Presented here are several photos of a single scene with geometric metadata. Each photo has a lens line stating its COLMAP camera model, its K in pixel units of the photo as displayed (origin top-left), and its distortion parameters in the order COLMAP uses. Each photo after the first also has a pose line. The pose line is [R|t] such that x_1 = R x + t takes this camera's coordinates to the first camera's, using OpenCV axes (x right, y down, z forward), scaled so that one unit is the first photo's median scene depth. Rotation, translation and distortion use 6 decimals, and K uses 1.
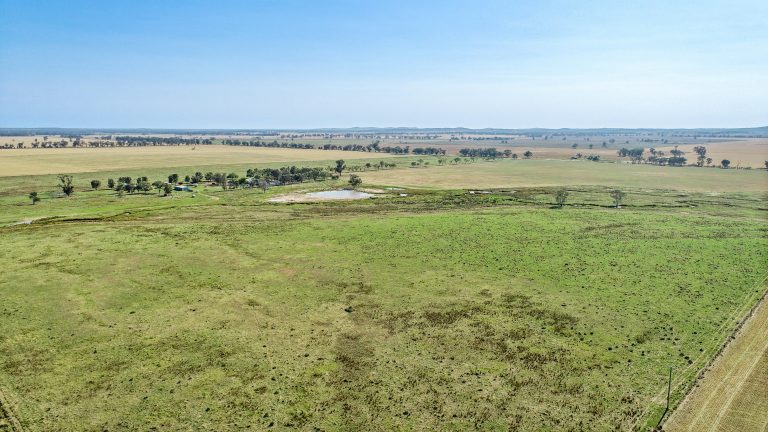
lens RADIAL K [[505.3, 0, 384.0], [0, 505.3, 216.0], [0, 0, 1]] dist [-0.001800, 0.001225]
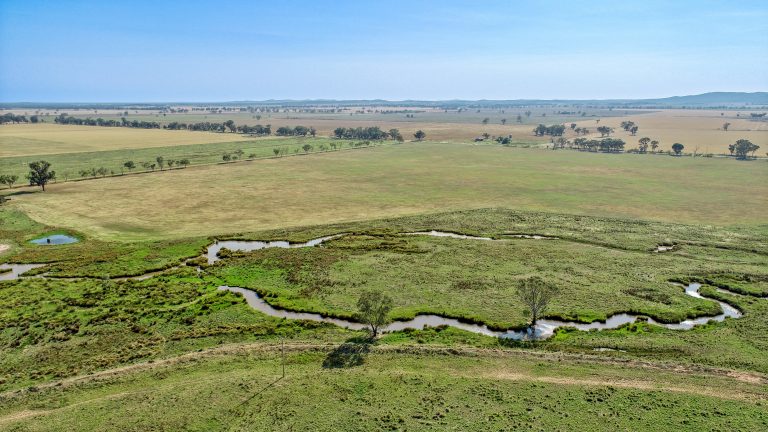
lens RADIAL K [[505.3, 0, 384.0], [0, 505.3, 216.0], [0, 0, 1]] dist [-0.001800, 0.001225]
pose [[0.989216, -0.036579, 0.141821, 0.108088], [0.029040, 0.998071, 0.054869, -0.040070], [-0.143555, -0.050159, 0.988370, 0.233602]]
